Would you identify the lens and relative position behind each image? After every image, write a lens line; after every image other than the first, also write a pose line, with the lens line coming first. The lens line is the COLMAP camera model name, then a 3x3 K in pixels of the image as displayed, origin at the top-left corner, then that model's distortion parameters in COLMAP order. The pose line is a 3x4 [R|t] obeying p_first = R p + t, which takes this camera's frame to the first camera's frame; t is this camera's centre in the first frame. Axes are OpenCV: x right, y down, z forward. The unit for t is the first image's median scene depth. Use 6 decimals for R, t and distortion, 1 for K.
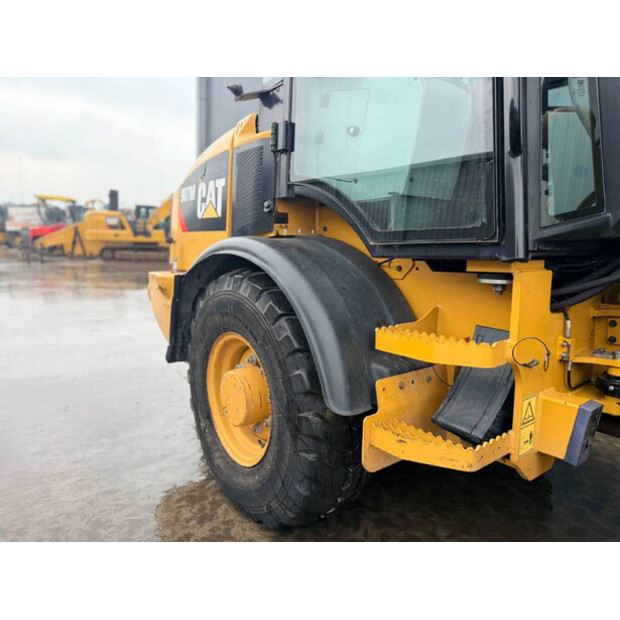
lens RADIAL K [[436.6, 0, 313.2], [0, 436.6, 309.3], [0, 0, 1]] dist [0.011629, -0.027251]
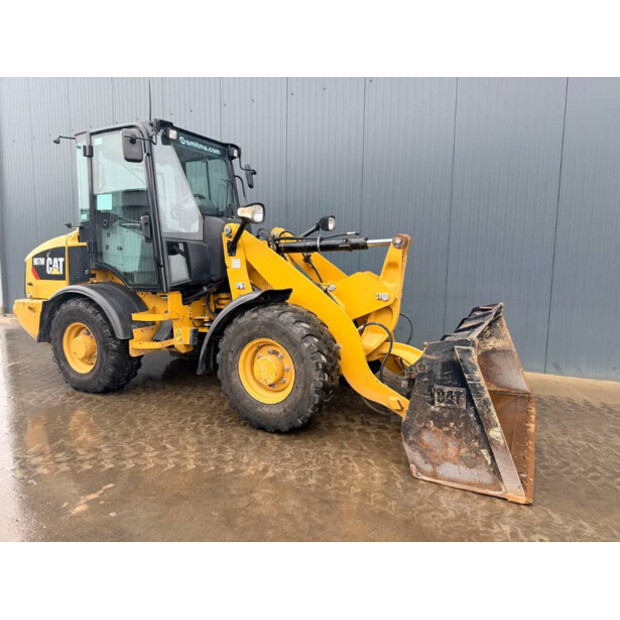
lens RADIAL K [[436.6, 0, 314.9], [0, 436.6, 309.9], [0, 0, 1]] dist [0.011629, -0.027251]
pose [[0.903107, -0.076139, 0.422611, 0.001424], [0.082761, 0.996566, 0.002685, 0.091909], [-0.421364, 0.032551, 0.906307, -1.936631]]
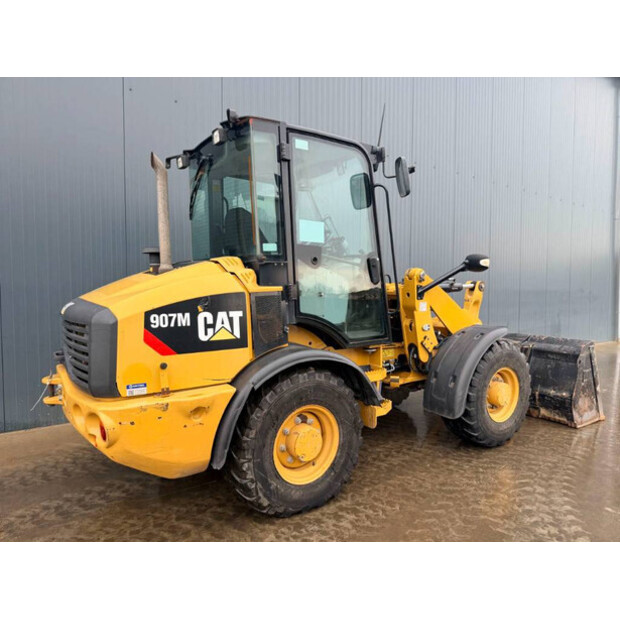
lens RADIAL K [[436.6, 0, 308.8], [0, 436.6, 307.4], [0, 0, 1]] dist [0.011629, -0.027251]
pose [[0.078130, -0.071738, 0.994359, -1.841590], [0.154449, 0.986237, 0.059017, -0.422081], [-0.984907, 0.148967, 0.088135, 0.777404]]
